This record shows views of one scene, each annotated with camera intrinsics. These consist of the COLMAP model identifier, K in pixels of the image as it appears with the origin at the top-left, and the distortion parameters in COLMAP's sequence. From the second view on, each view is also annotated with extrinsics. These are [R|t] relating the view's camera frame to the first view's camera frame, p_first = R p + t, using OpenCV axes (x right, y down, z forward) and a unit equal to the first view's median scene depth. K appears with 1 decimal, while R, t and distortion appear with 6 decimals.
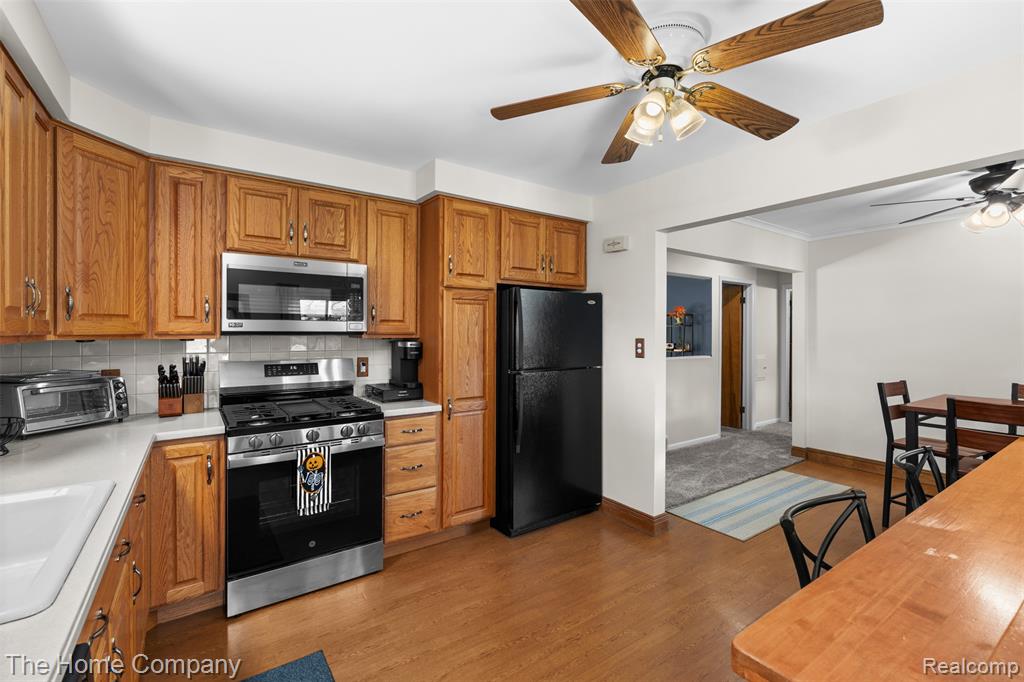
lens RADIAL K [[455.1, 0, 516.7], [0, 455.1, 332.8], [0, 0, 1]] dist [0.000152, 0.000076]
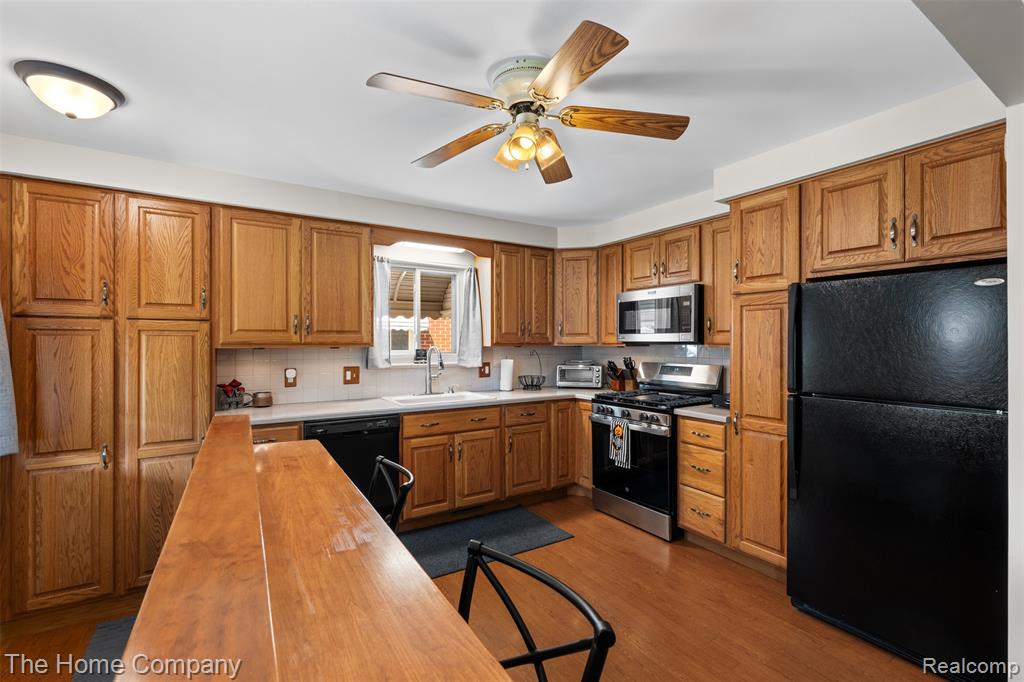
lens RADIAL K [[447.6, 0, 511.4], [0, 447.6, 339.5], [0, 0, 1]] dist [-0.000431, 0.000345]
pose [[-0.054250, -0.008335, -0.998493, 0.835064], [-0.004067, 0.999959, -0.008127, 0.003344], [0.998519, 0.003620, -0.054282, 0.603107]]
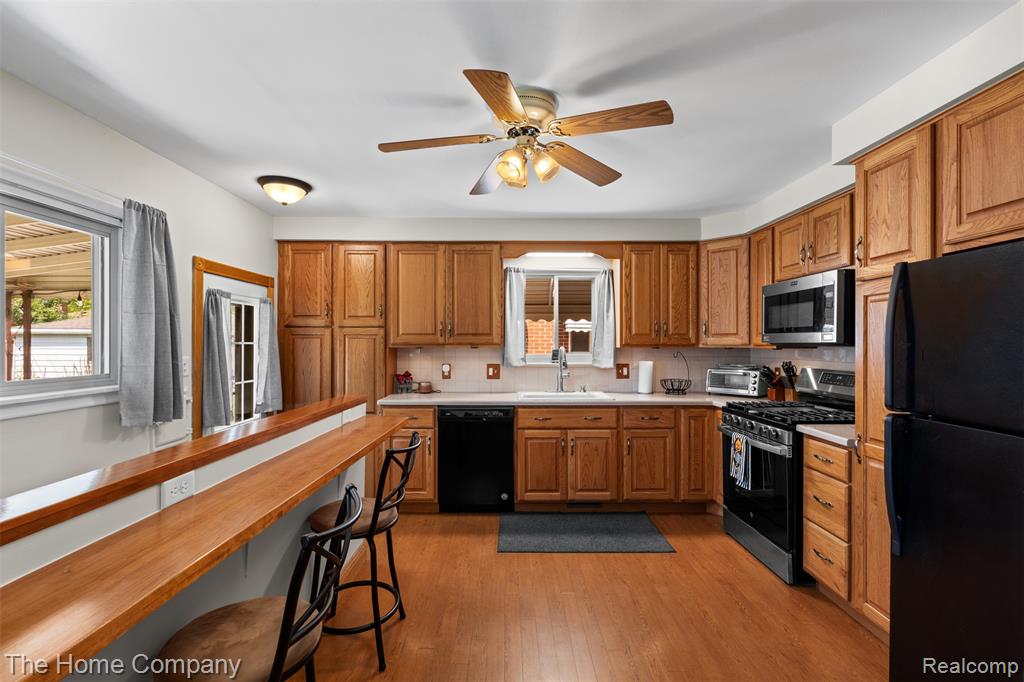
lens RADIAL K [[453.1, 0, 512.0], [0, 453.1, 341.0], [0, 0, 1]] dist [0.000895, 0.000395]
pose [[-0.570010, -0.007875, -0.821600, 0.792988], [-0.006094, 0.999967, -0.005356, 0.003156], [0.821615, 0.001954, -0.570039, 0.989707]]
